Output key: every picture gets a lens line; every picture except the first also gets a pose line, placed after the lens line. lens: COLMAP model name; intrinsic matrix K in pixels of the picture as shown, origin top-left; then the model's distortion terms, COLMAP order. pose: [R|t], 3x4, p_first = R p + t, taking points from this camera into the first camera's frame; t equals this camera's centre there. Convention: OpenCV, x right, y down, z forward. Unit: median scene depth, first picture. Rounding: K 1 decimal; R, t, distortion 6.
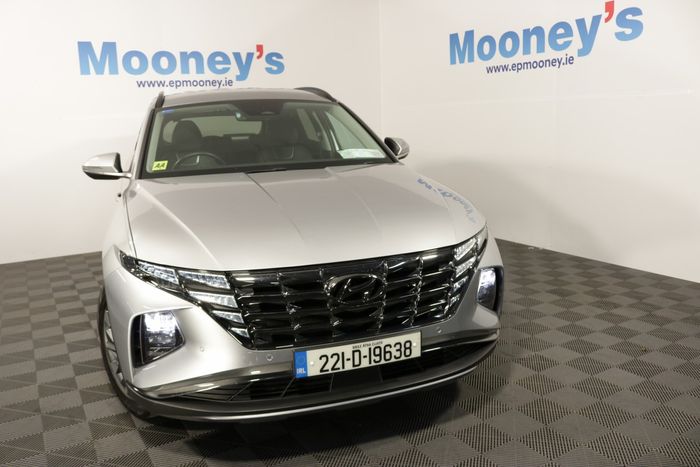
lens RADIAL K [[569.2, 0, 350.0], [0, 569.2, 233.5], [0, 0, 1]] dist [-0.144042, 0.087303]
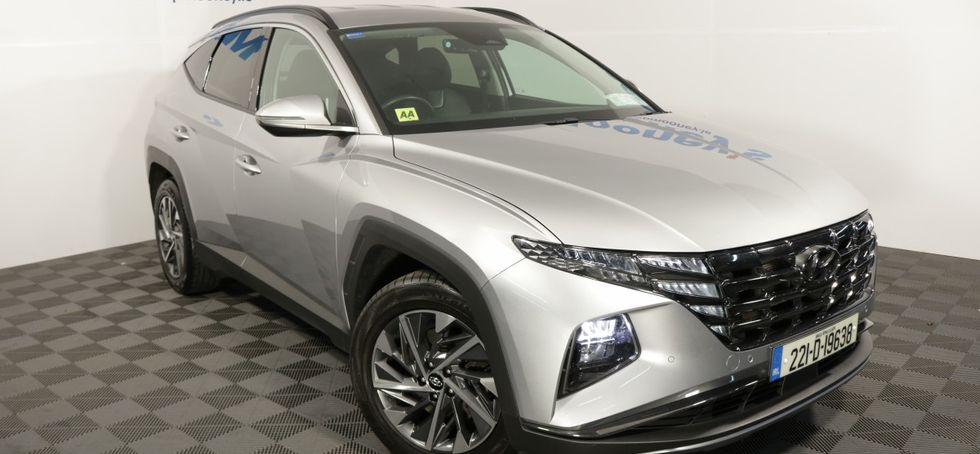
lens RADIAL K [[788.1, 0, 491.5], [0, 788.1, 237.0], [0, 0, 1]] dist [-0.095885, 0.007323]
pose [[0.950152, -0.053410, 0.307177, -0.773630], [0.044651, 0.998372, 0.035478, -0.003168], [-0.308572, -0.019994, 0.950991, 0.082238]]
